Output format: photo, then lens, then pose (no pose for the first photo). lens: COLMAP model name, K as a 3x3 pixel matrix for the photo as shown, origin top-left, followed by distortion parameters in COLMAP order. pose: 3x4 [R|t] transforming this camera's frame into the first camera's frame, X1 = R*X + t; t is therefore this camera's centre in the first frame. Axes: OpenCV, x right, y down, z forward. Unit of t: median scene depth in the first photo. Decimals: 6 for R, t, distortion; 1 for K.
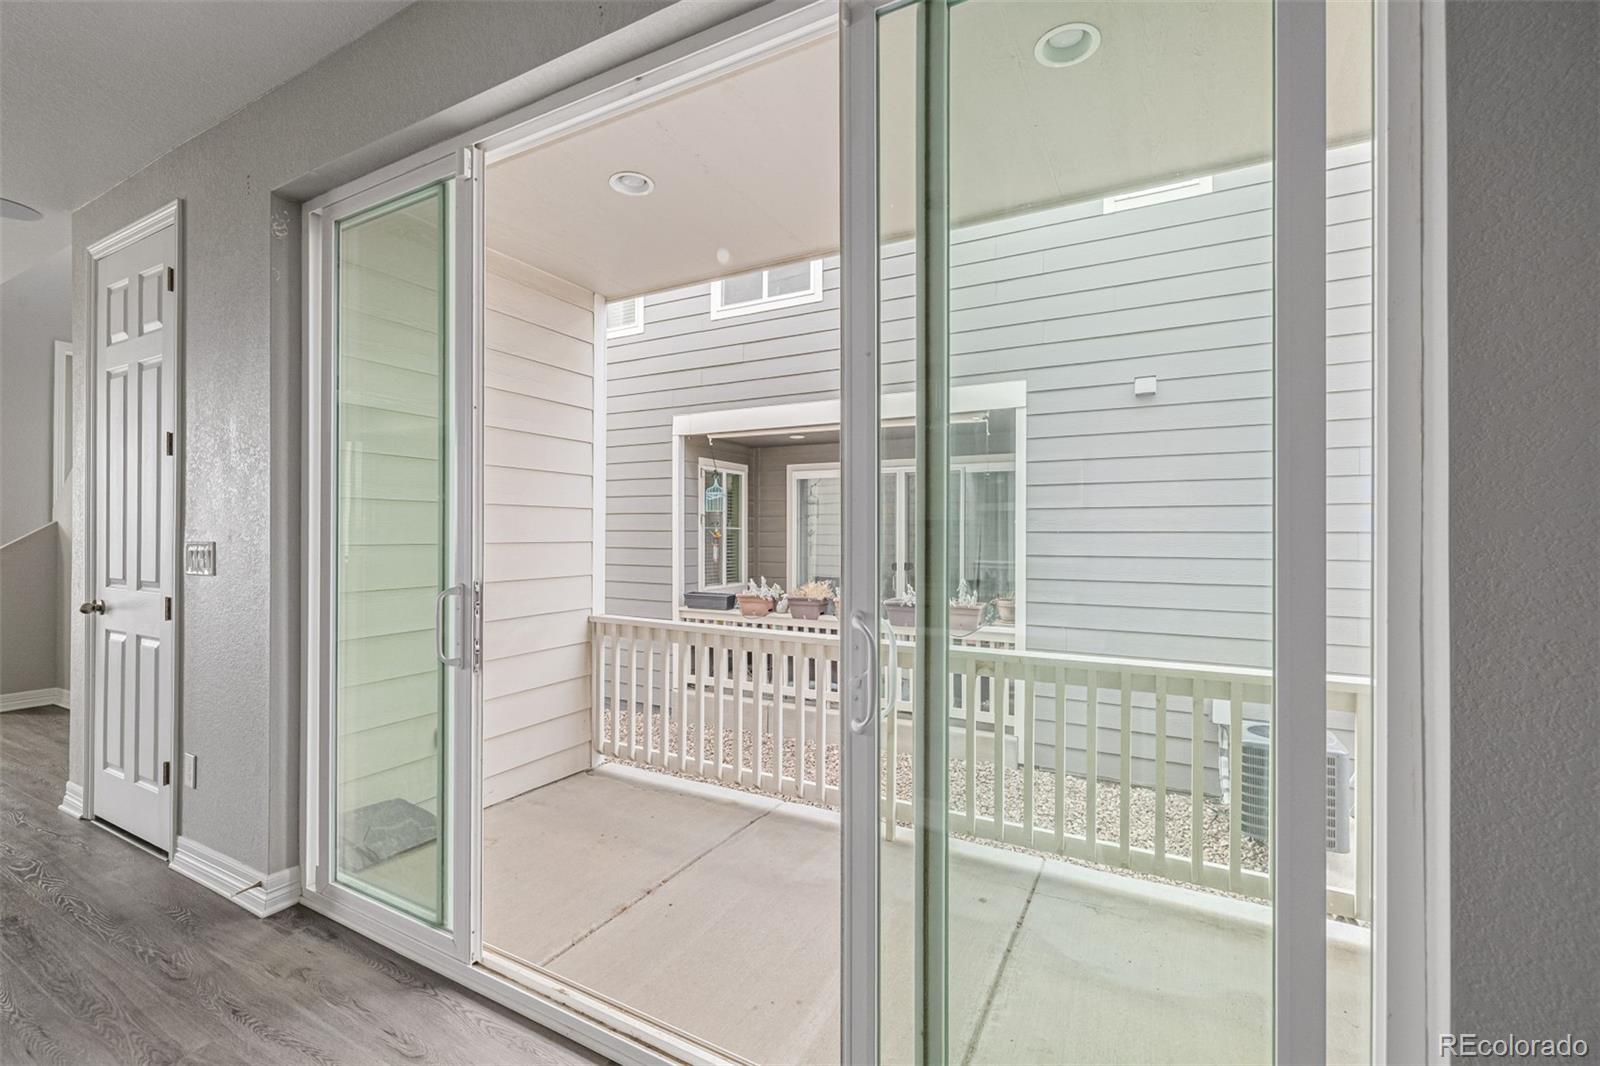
lens RADIAL K [[672.7, 0, 804.4], [0, 672.7, 533.3], [0, 0, 1]] dist [0.002061, 0.000090]
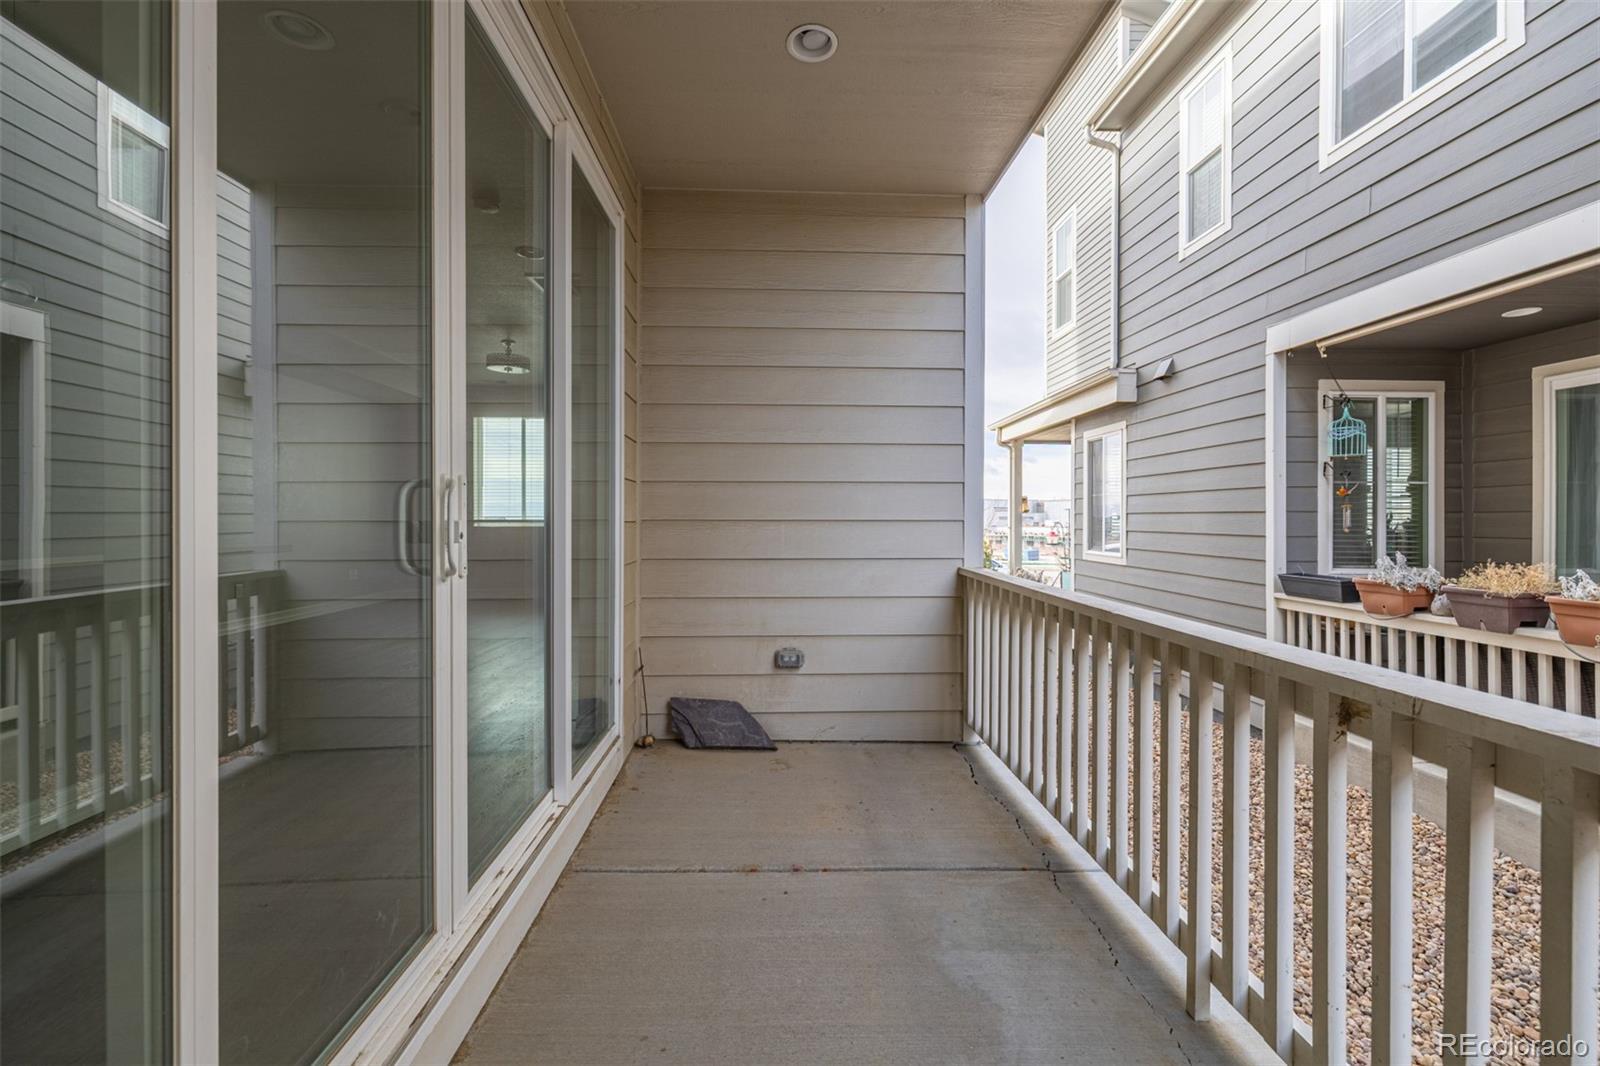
lens RADIAL K [[672.7, 0, 800.1], [0, 672.7, 522.5], [0, 0, 1]] dist [0.002061, 0.000090]
pose [[0.512528, 0.004148, -0.858661, 0.171014], [-0.000240, 0.999989, 0.004688, 0.031559], [0.858671, -0.002196, 0.512523, 0.197066]]
